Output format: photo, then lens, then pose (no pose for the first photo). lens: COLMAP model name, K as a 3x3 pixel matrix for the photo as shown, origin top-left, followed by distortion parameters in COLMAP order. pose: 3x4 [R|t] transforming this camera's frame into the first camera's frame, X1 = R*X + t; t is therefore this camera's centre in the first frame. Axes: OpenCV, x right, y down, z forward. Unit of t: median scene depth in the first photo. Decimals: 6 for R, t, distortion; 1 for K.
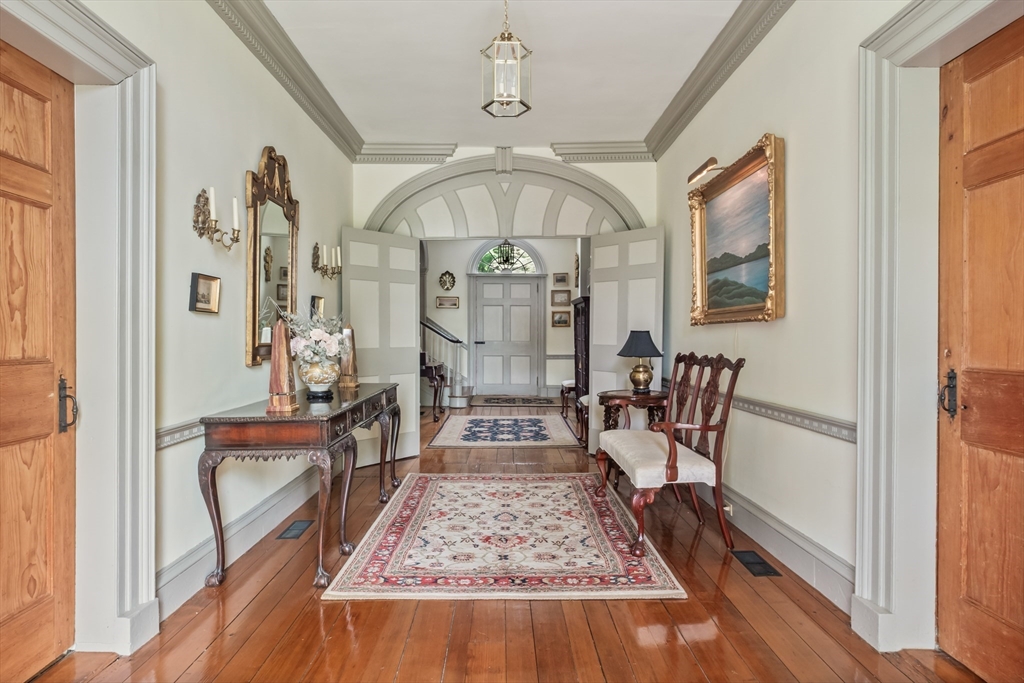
lens RADIAL K [[561.0, 0, 506.4], [0, 561.0, 340.1], [0, 0, 1]] dist [-0.001073, -0.000138]
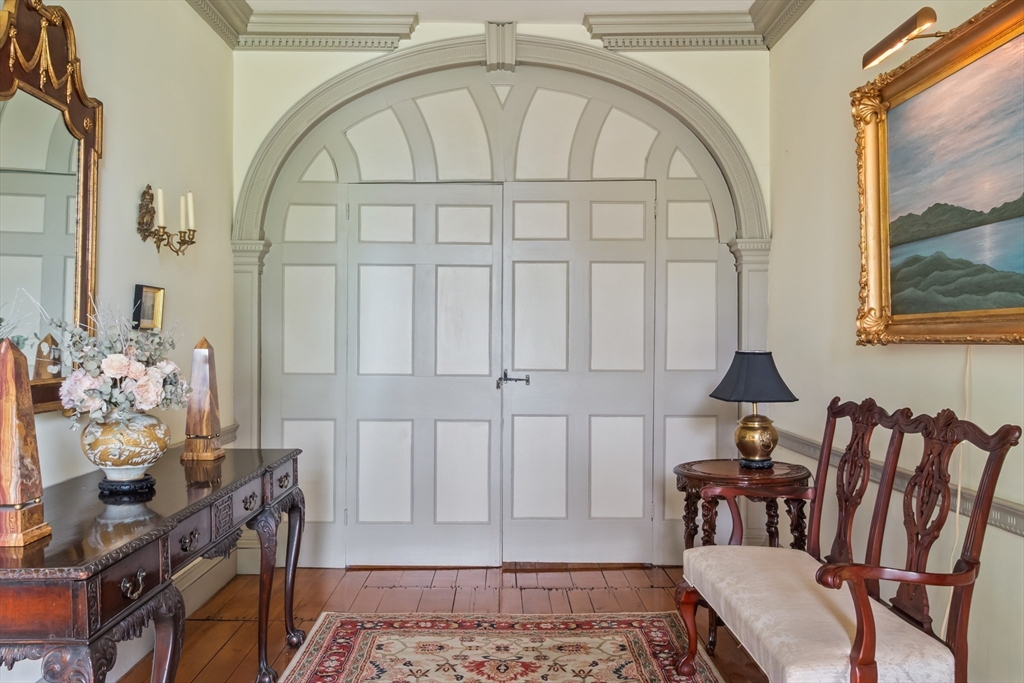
lens RADIAL K [[856.7, 0, 513.3], [0, 856.7, 337.4], [0, 0, 1]] dist [-0.005326, -0.006448]
pose [[0.999932, 0.002933, 0.011299, -0.000945], [-0.002767, 0.999889, -0.014624, -0.020297], [-0.011341, 0.014591, 0.999829, 0.206706]]
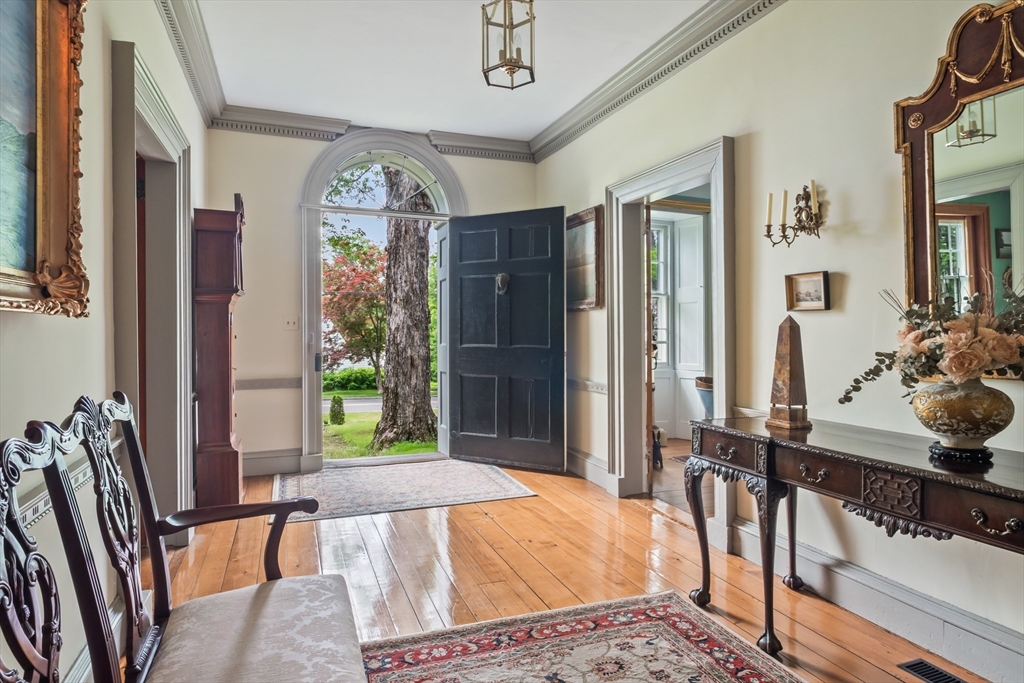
lens RADIAL K [[561.0, 0, 506.5], [0, 561.0, 334.2], [0, 0, 1]] dist [-0.001073, -0.000138]
pose [[-0.934087, 0.012919, -0.356811, 0.241689], [0.007845, 0.999847, 0.015663, -0.023254], [0.356958, 0.011832, -0.934045, 1.397276]]
